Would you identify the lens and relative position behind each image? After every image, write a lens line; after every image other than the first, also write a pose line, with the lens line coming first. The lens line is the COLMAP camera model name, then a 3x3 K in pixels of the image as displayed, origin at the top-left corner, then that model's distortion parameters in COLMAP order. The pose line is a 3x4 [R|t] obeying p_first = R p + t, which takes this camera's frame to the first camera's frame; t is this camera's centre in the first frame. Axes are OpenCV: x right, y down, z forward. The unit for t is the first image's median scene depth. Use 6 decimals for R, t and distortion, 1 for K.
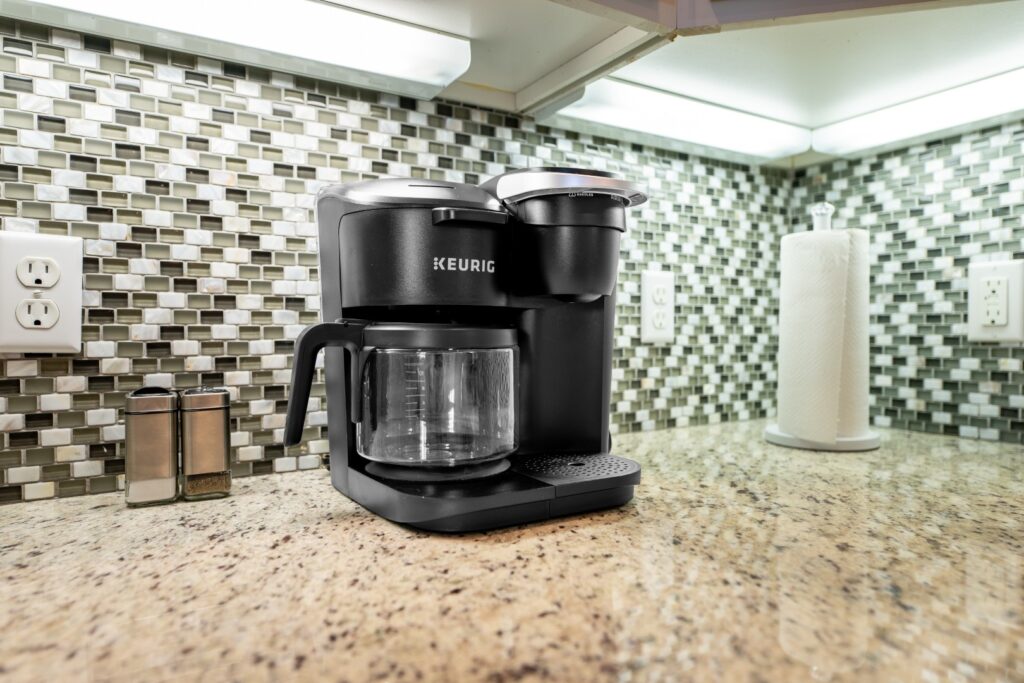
lens RADIAL K [[680.2, 0, 512.9], [0, 680.2, 341.0], [0, 0, 1]] dist [-0.000214, -0.000904]
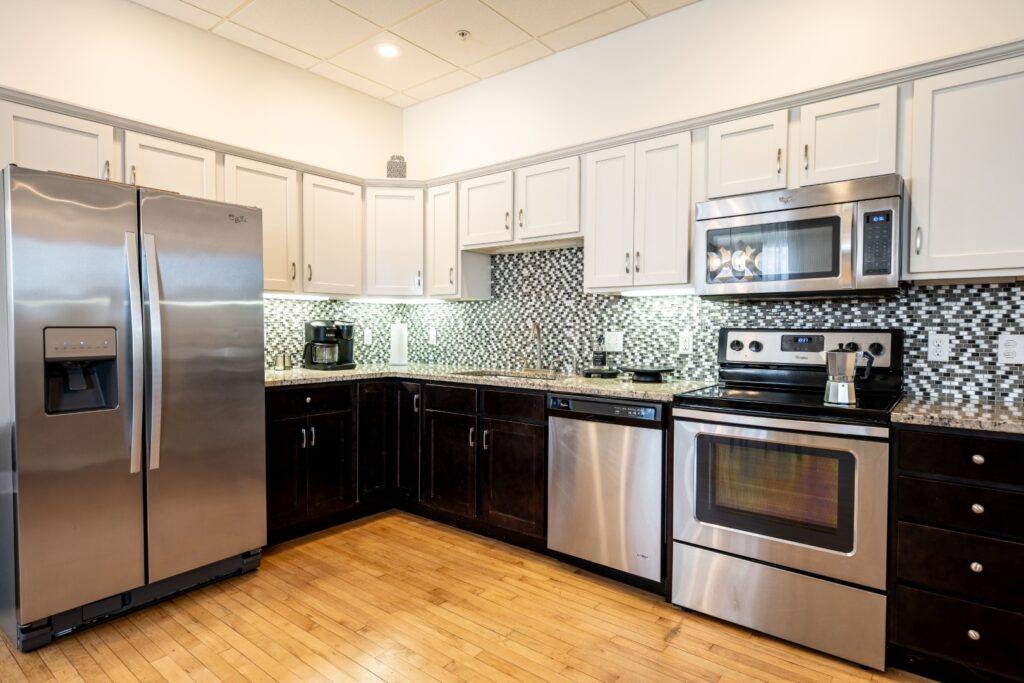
lens RADIAL K [[571.2, 0, 514.1], [0, 571.2, 342.2], [0, 0, 1]] dist [-0.007283, -0.000397]
pose [[0.942589, -0.000071, 0.333954, -0.198097], [-0.004076, 0.999923, 0.011719, -0.090988], [-0.333930, -0.012407, 0.942516, -4.133079]]
